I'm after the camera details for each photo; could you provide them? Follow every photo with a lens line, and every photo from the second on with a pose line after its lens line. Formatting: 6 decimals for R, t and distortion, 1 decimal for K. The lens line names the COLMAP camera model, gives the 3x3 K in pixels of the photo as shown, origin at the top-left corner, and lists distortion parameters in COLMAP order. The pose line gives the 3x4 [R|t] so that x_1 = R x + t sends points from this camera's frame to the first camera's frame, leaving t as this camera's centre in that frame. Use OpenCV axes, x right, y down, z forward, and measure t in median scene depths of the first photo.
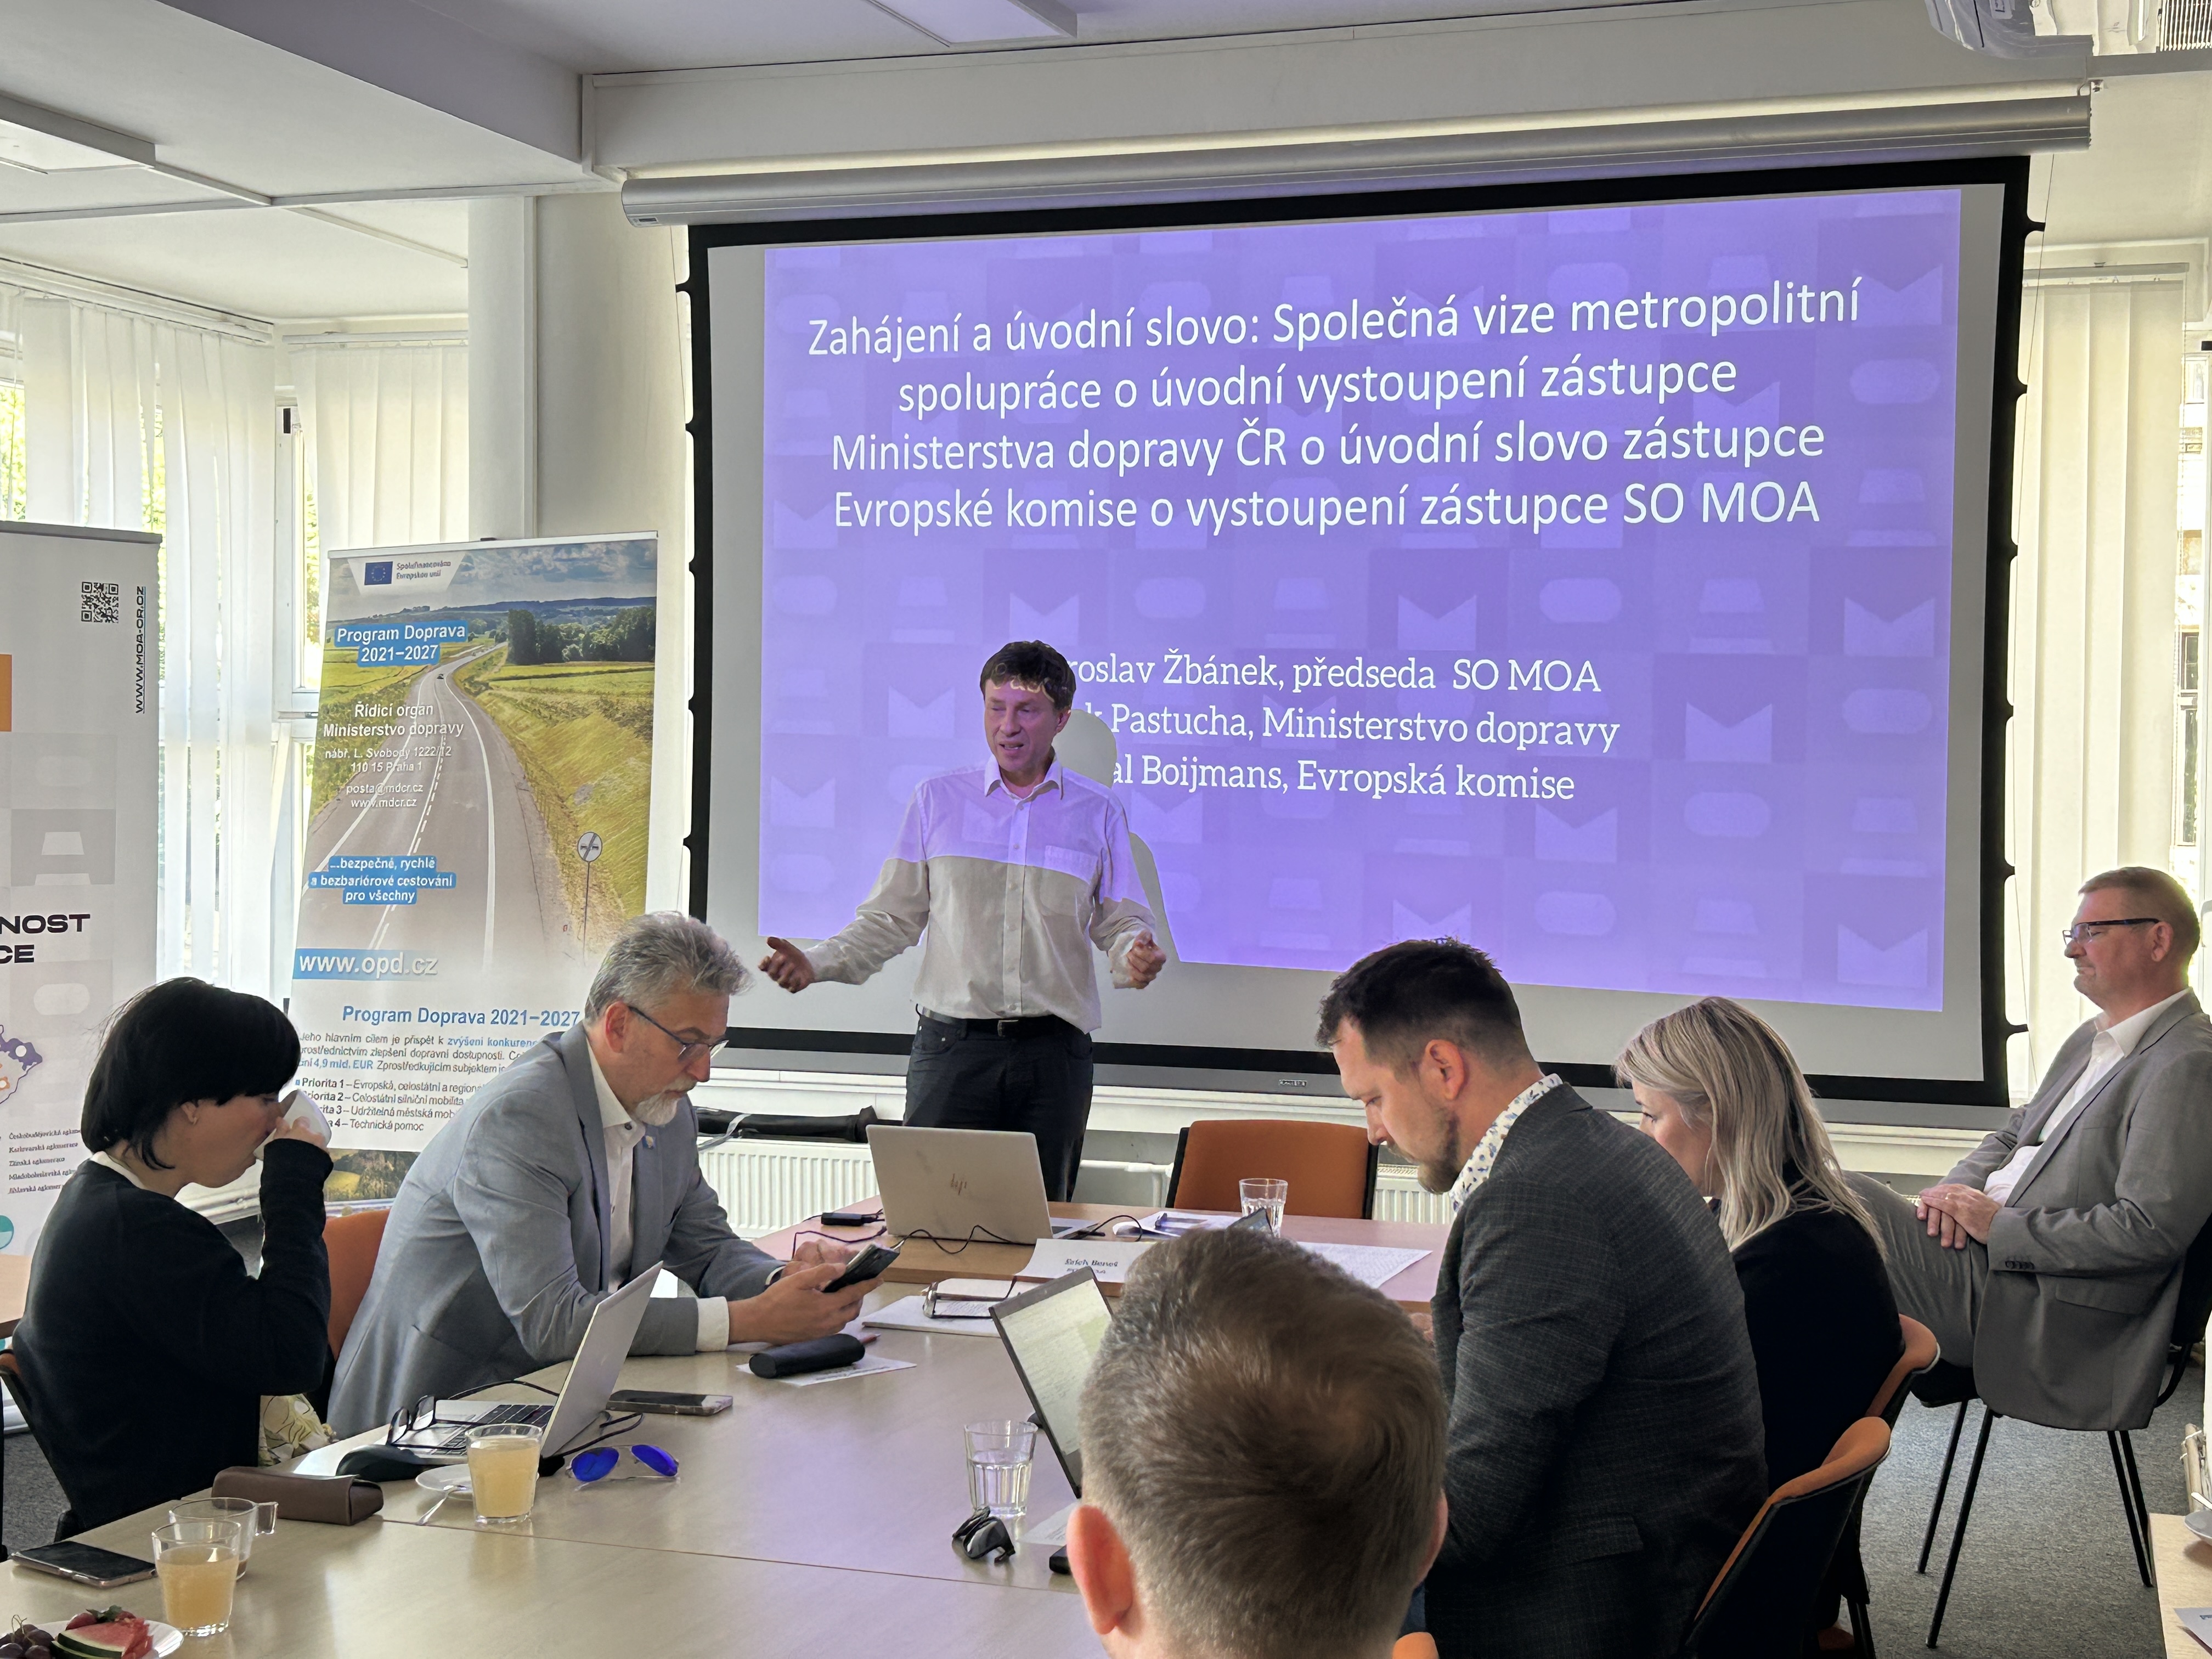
lens RADIAL K [[3066.7, 0, 1106.0], [0, 3066.7, 829.5], [0, 0, 1]] dist [0.212752, -0.659757]
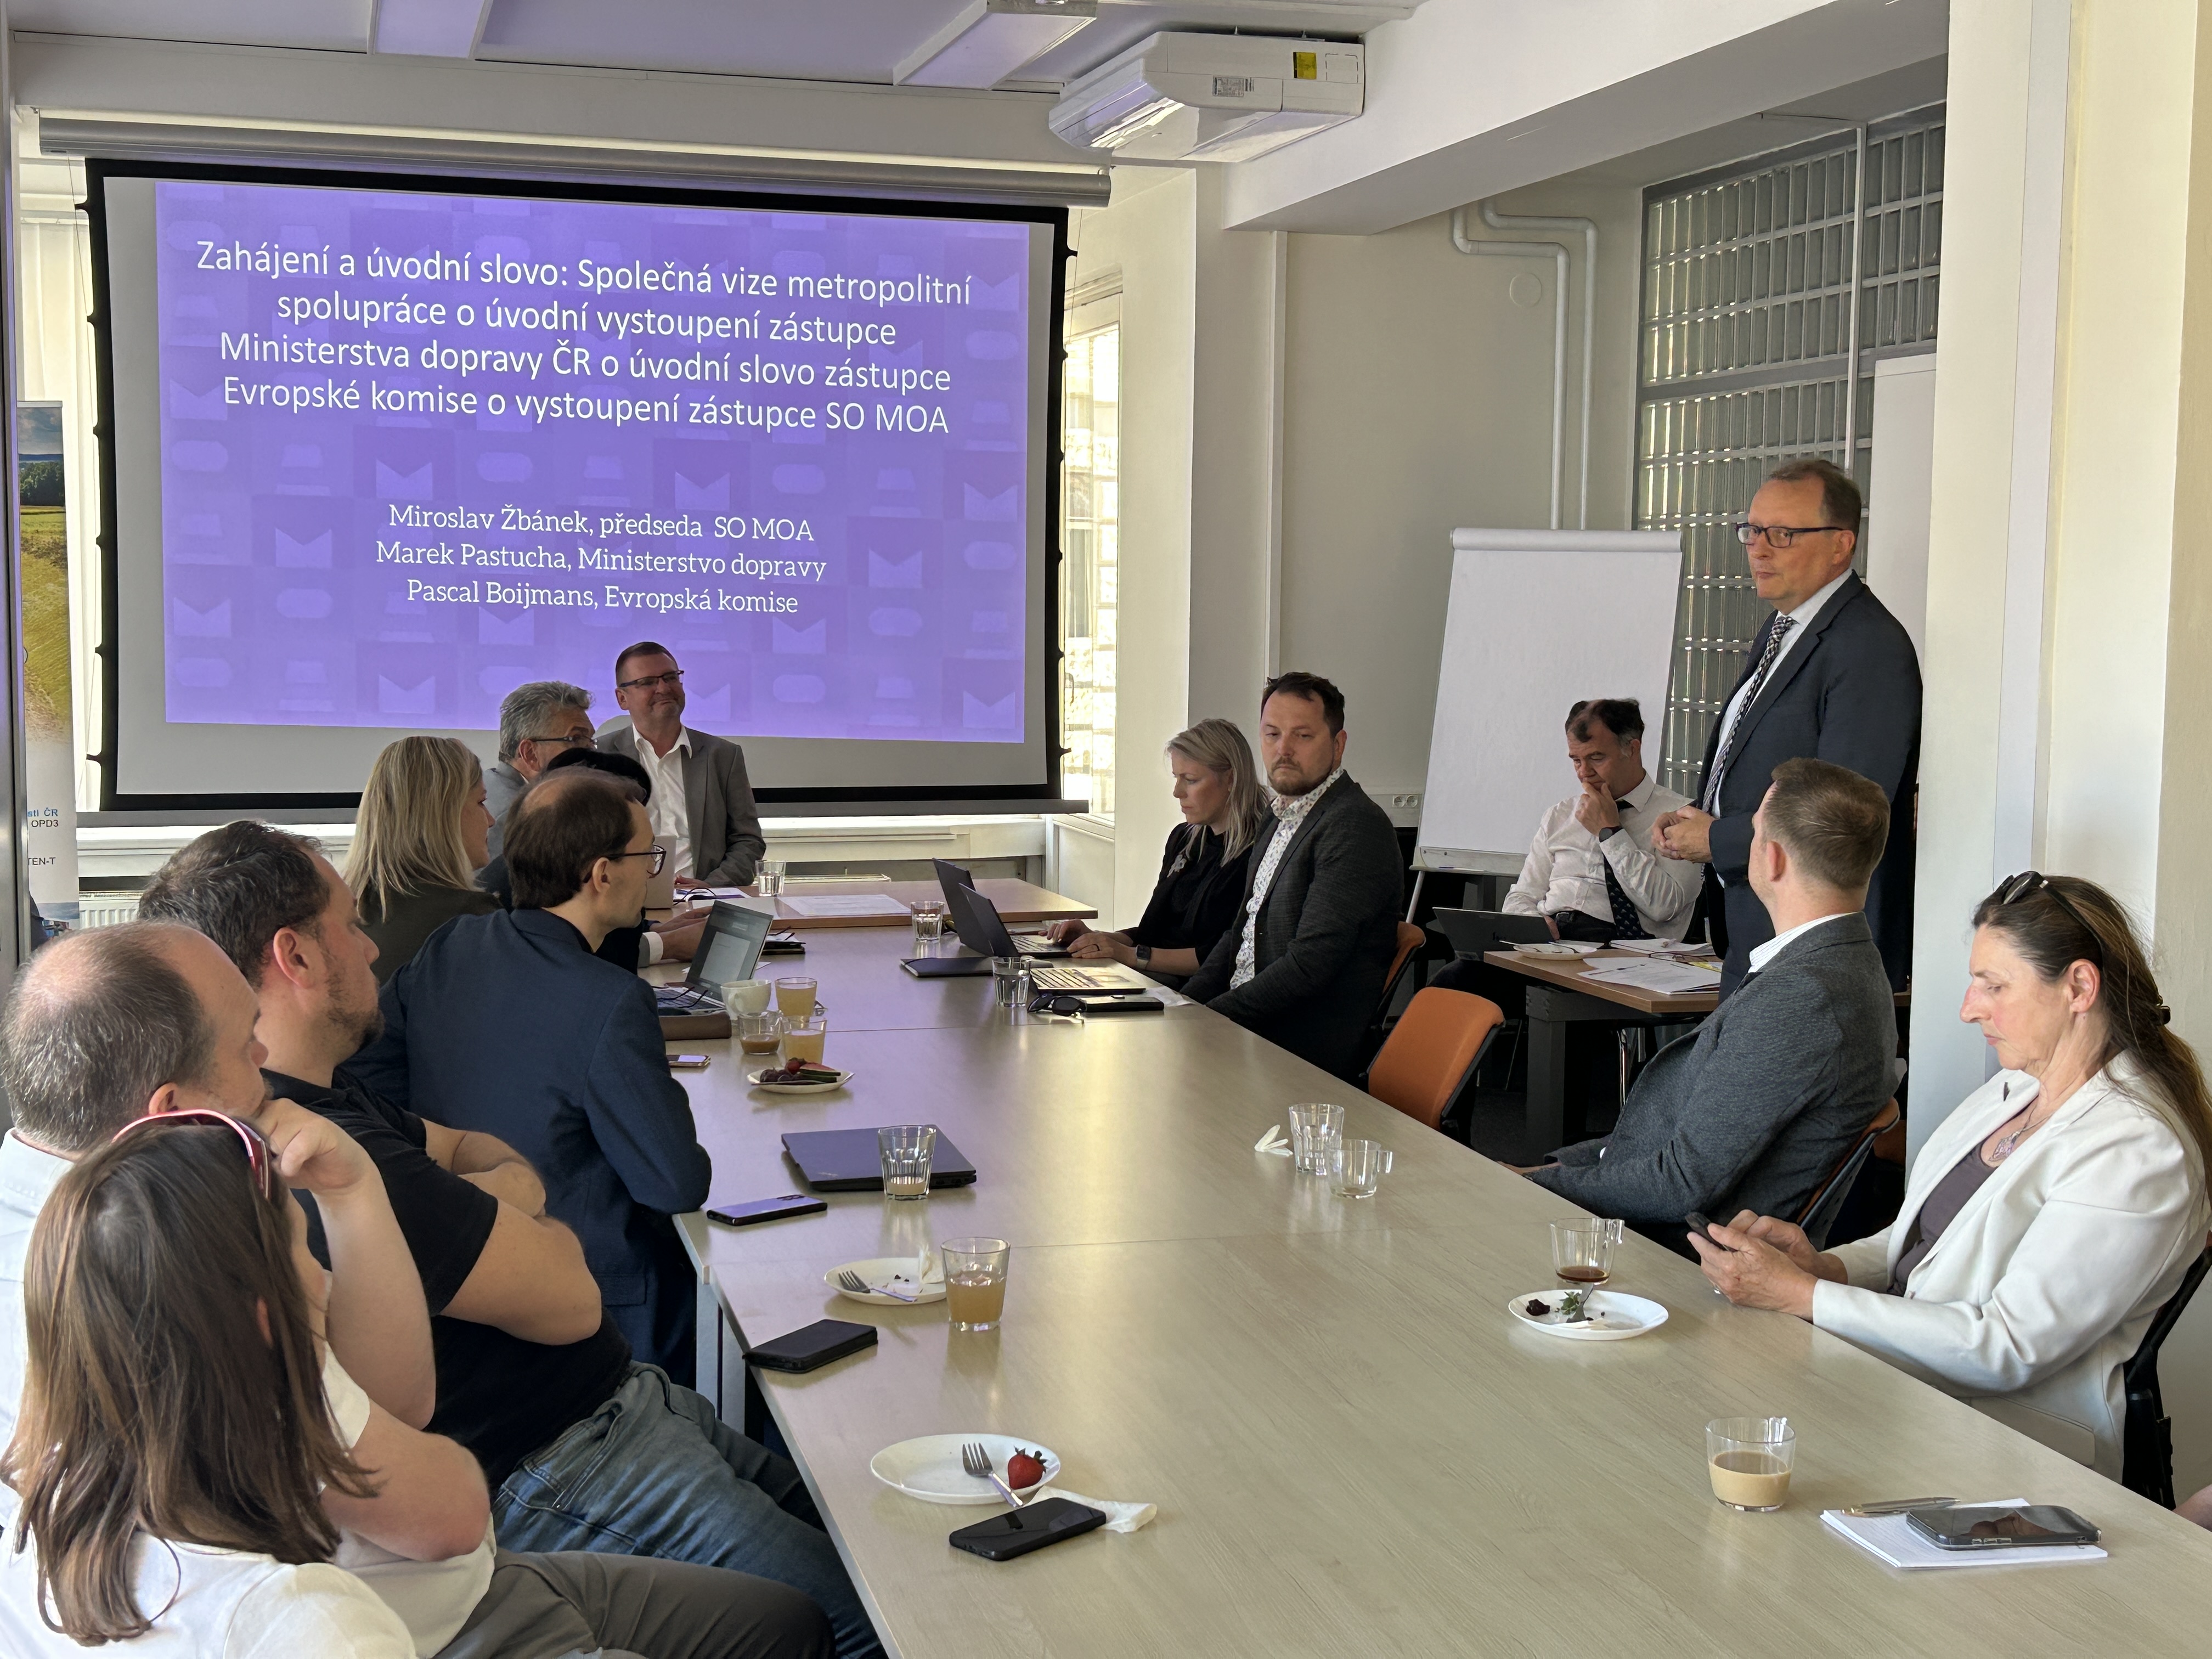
lens RADIAL K [[2838.2, 0, 1106.0], [0, 2838.2, 829.5], [0, 0, 1]] dist [0.277185, -0.902549]
pose [[0.822911, -0.055058, 0.565497, -0.466032], [0.013353, 0.996893, 0.077628, -0.009173], [-0.568014, -0.056330, 0.821089, -0.211675]]
